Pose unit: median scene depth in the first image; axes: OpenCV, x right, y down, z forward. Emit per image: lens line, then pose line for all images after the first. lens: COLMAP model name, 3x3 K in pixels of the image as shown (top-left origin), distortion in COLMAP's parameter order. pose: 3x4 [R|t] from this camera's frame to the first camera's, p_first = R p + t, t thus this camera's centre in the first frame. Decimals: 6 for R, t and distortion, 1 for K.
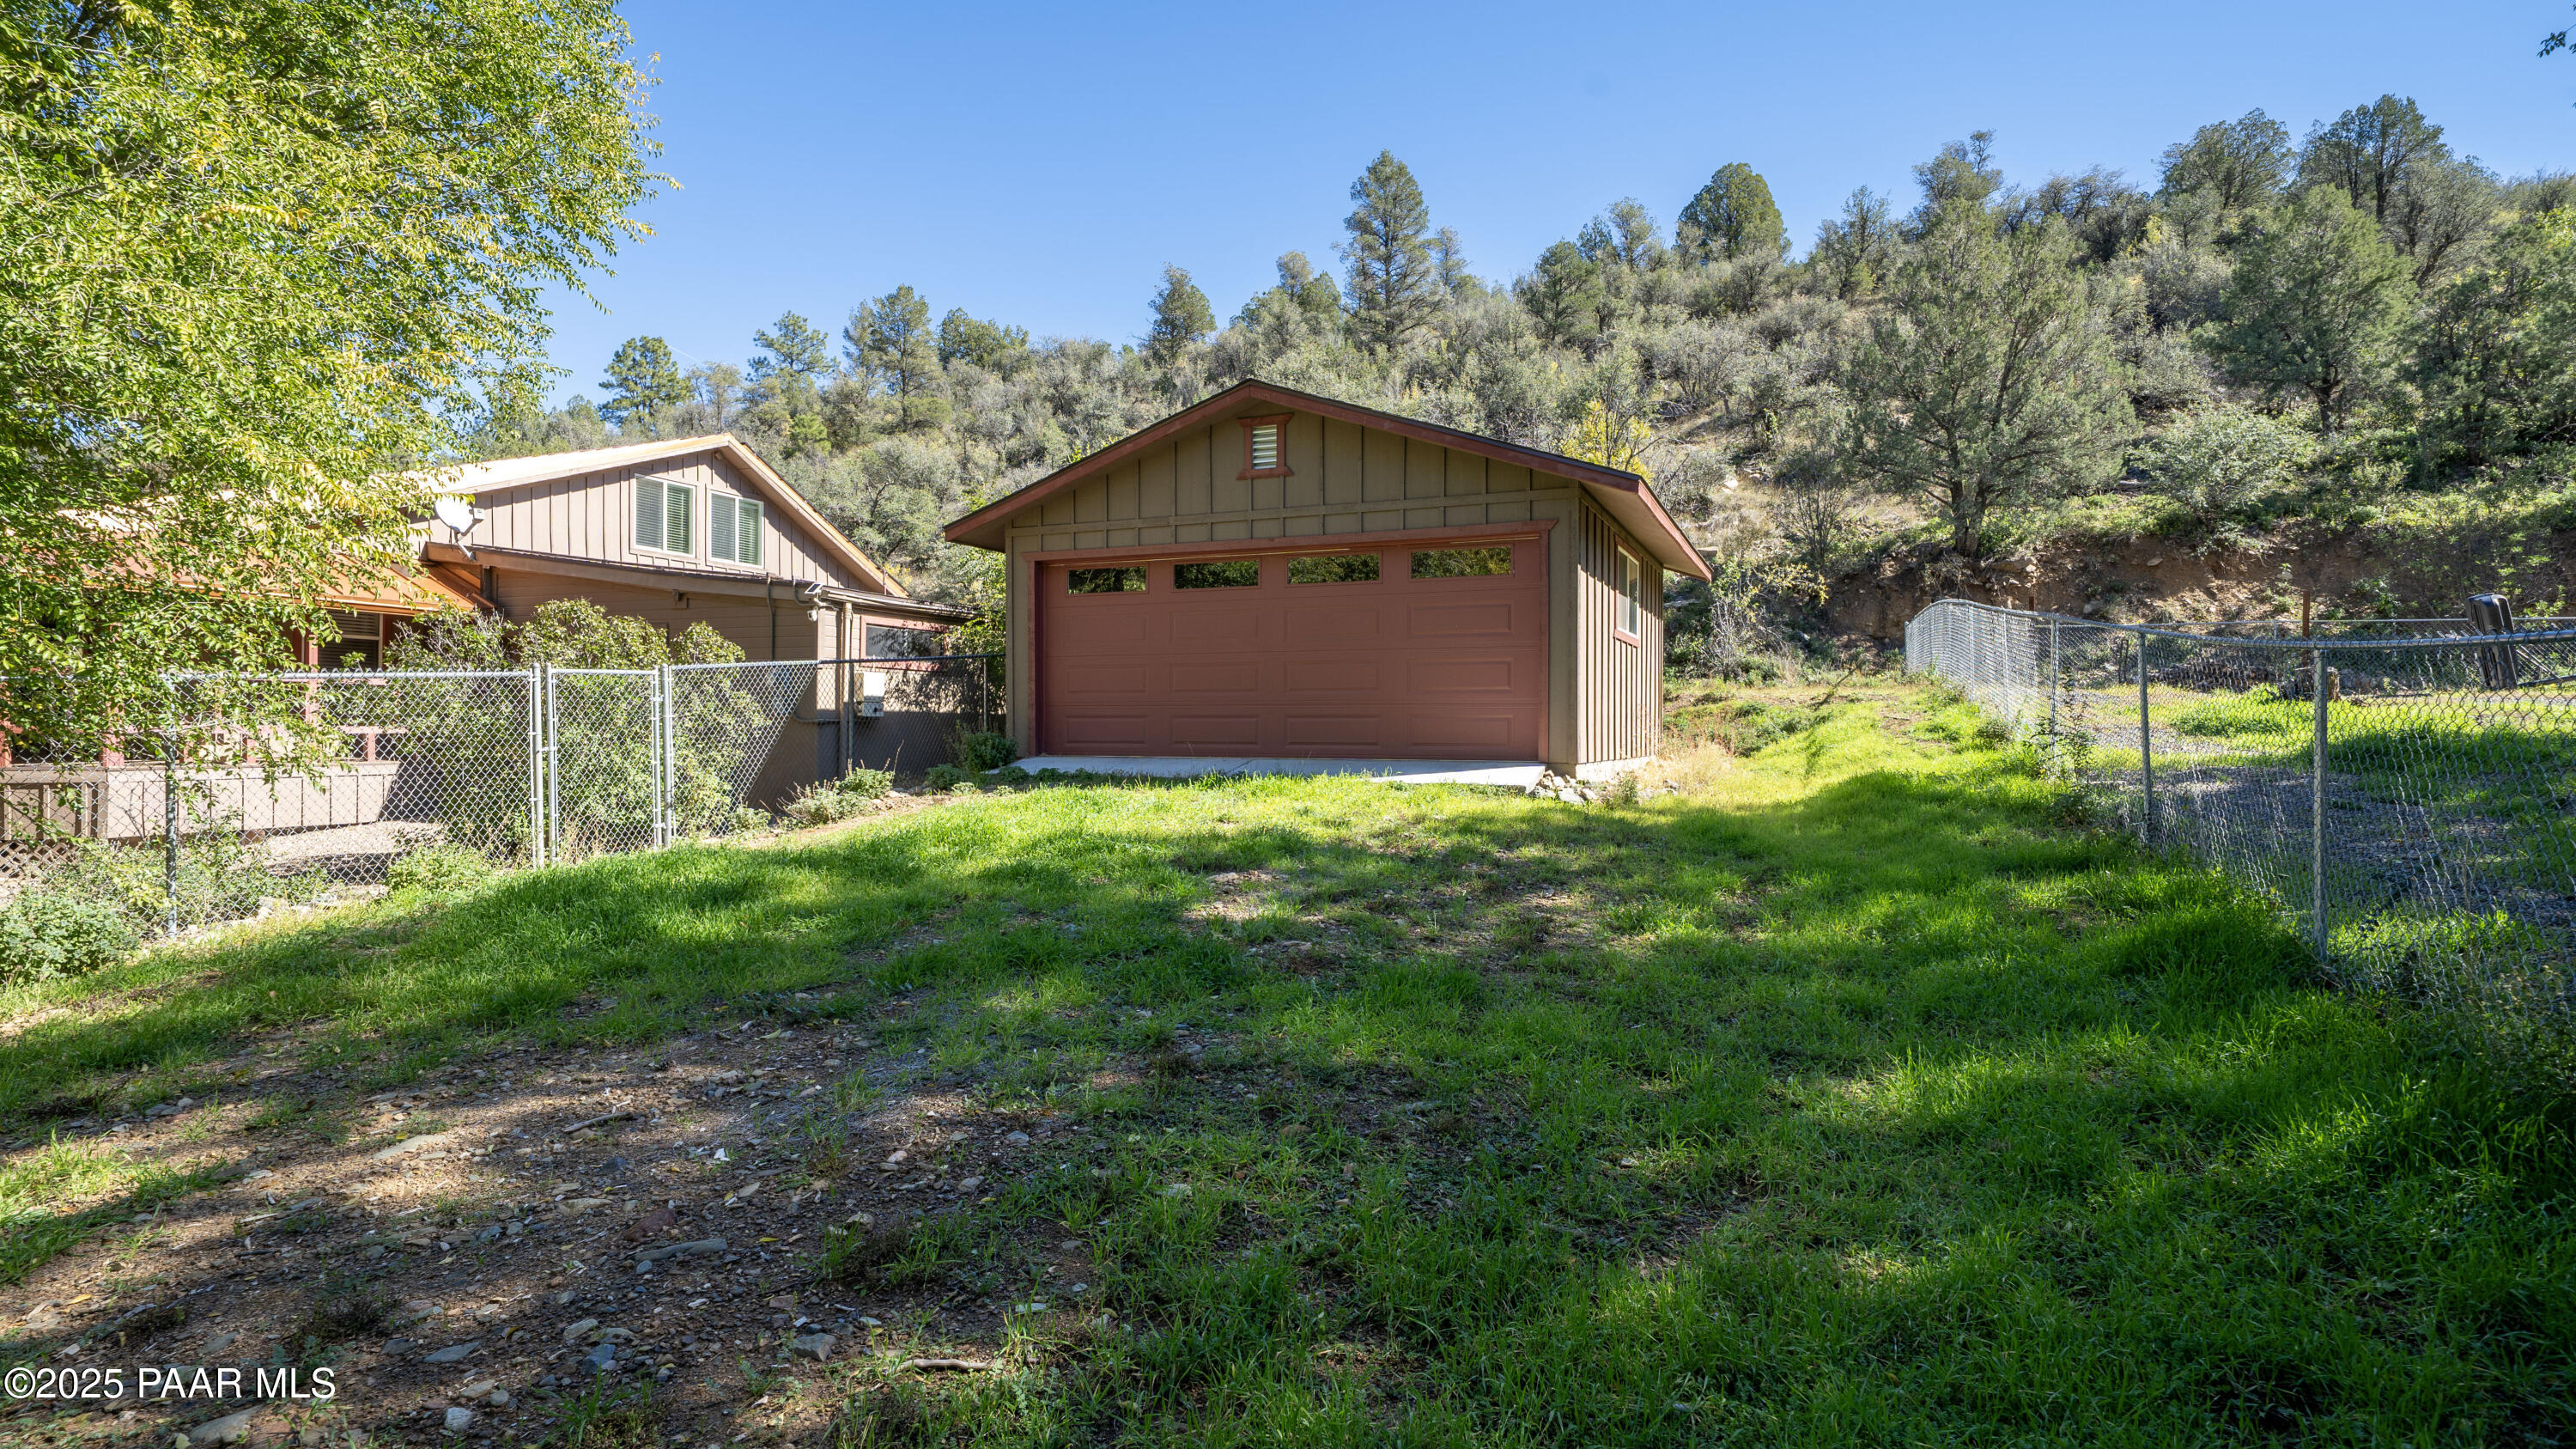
lens RADIAL K [[1298.7, 0, 1282.3], [0, 1298.7, 729.8], [0, 0, 1]] dist [0.017342, -0.000256]
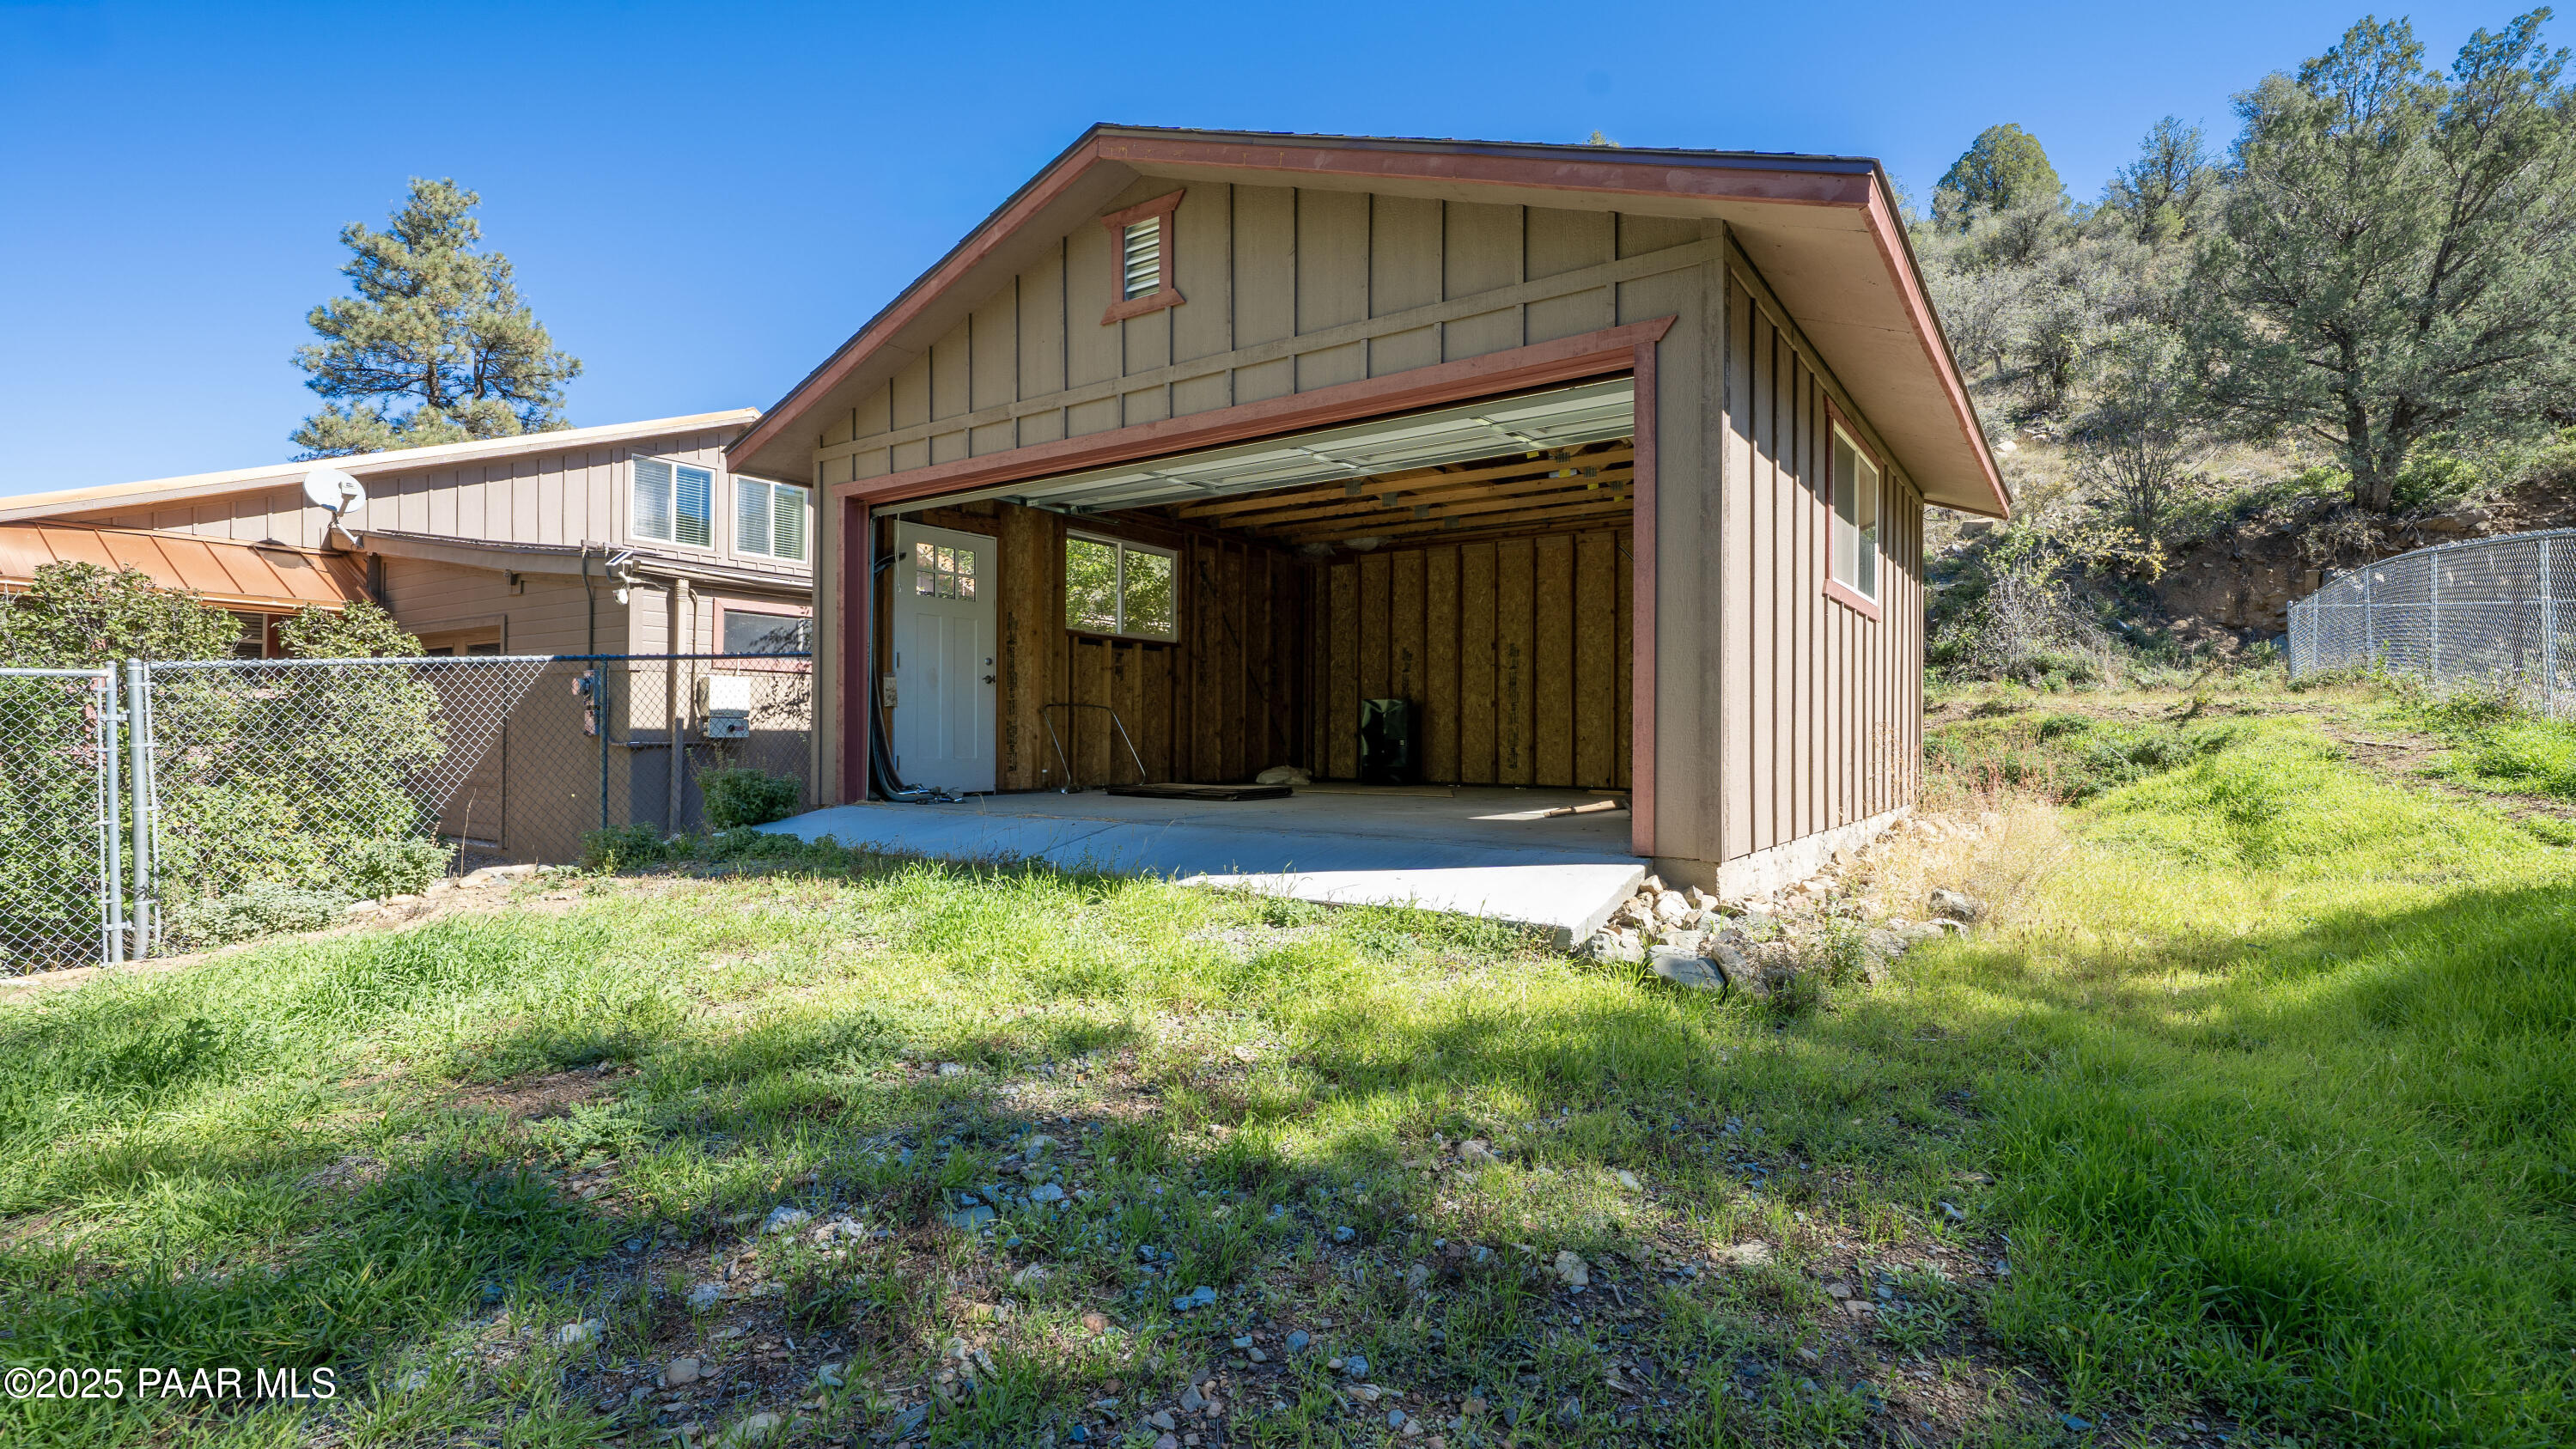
lens RADIAL K [[1167.7, 0, 1288.0], [0, 1167.7, 724.5], [0, 0, 1]] dist [0.011981, 0.000415]
pose [[0.978743, 0.000748, -0.205088, 0.070050], [-0.002805, 0.999949, -0.009740, -0.006978], [0.205070, 0.010108, 0.978695, 0.247124]]
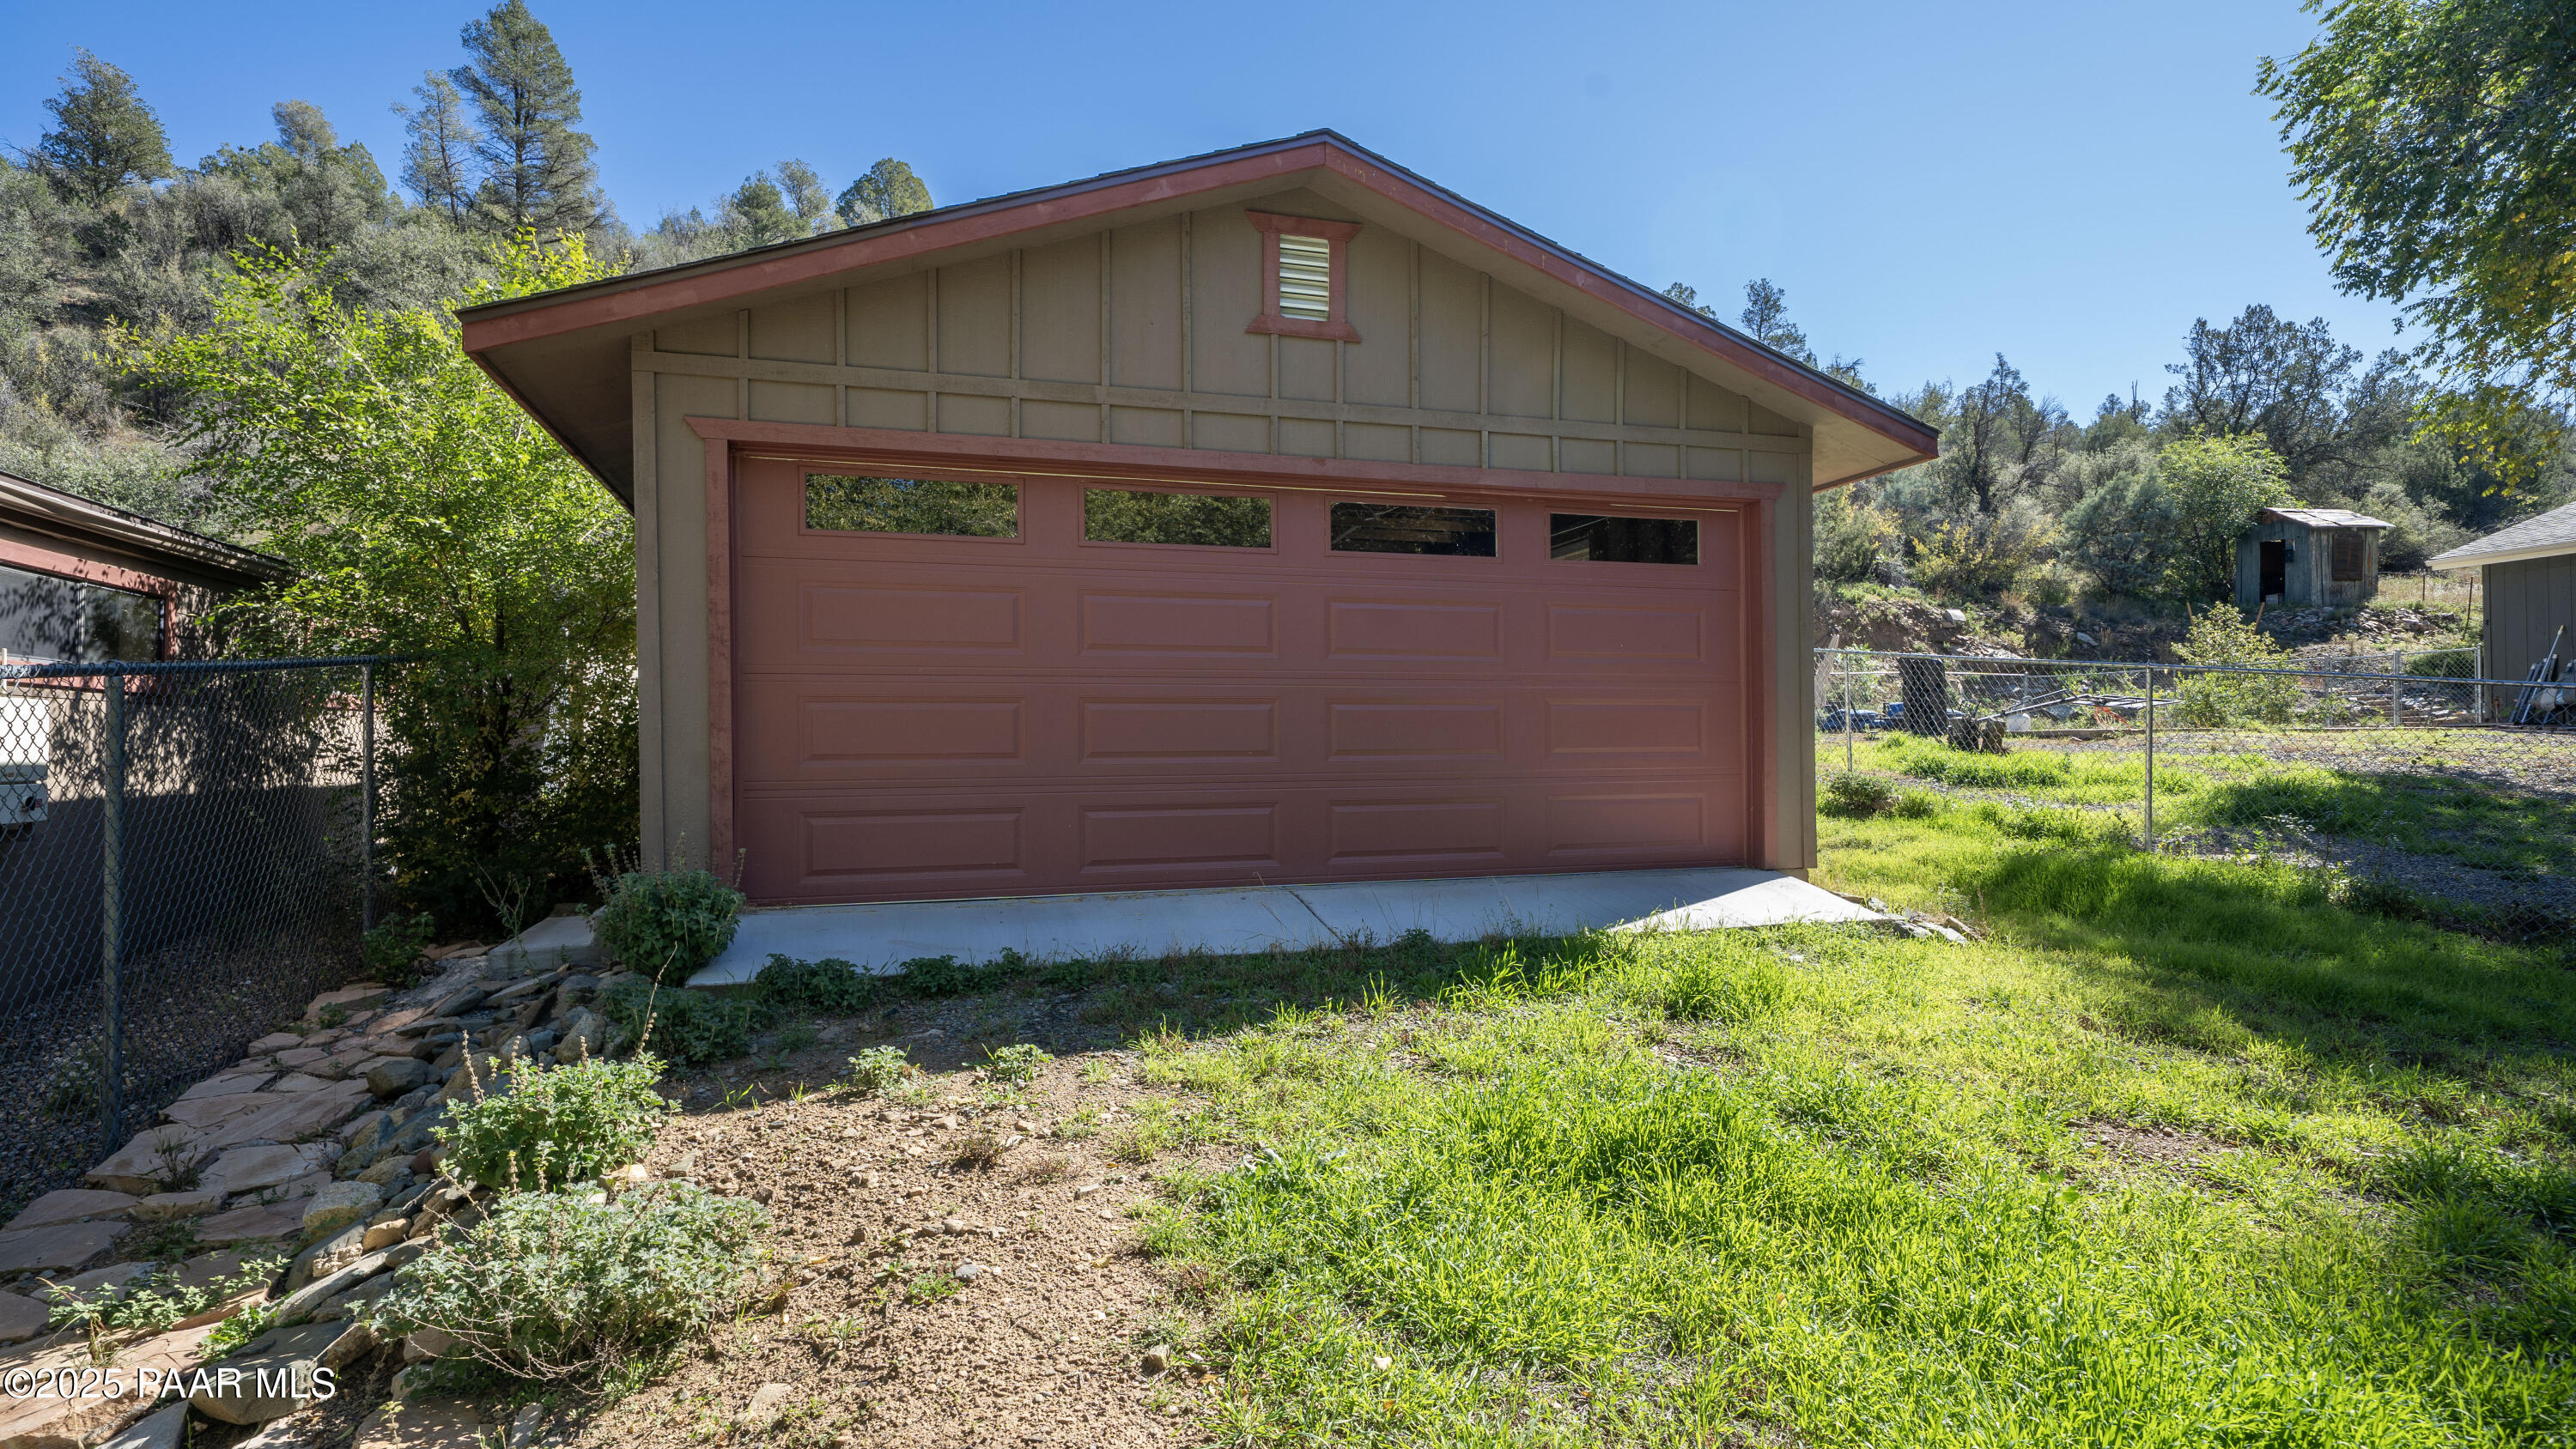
lens RADIAL K [[1298.3, 0, 1282.3], [0, 1298.3, 729.8], [0, 0, 1]] dist [0.017342, -0.000256]
pose [[0.756814, -0.001111, 0.653629, -0.166351], [0.011415, 0.999869, -0.011518, -0.015686], [-0.653530, 0.016178, 0.756728, 0.290555]]
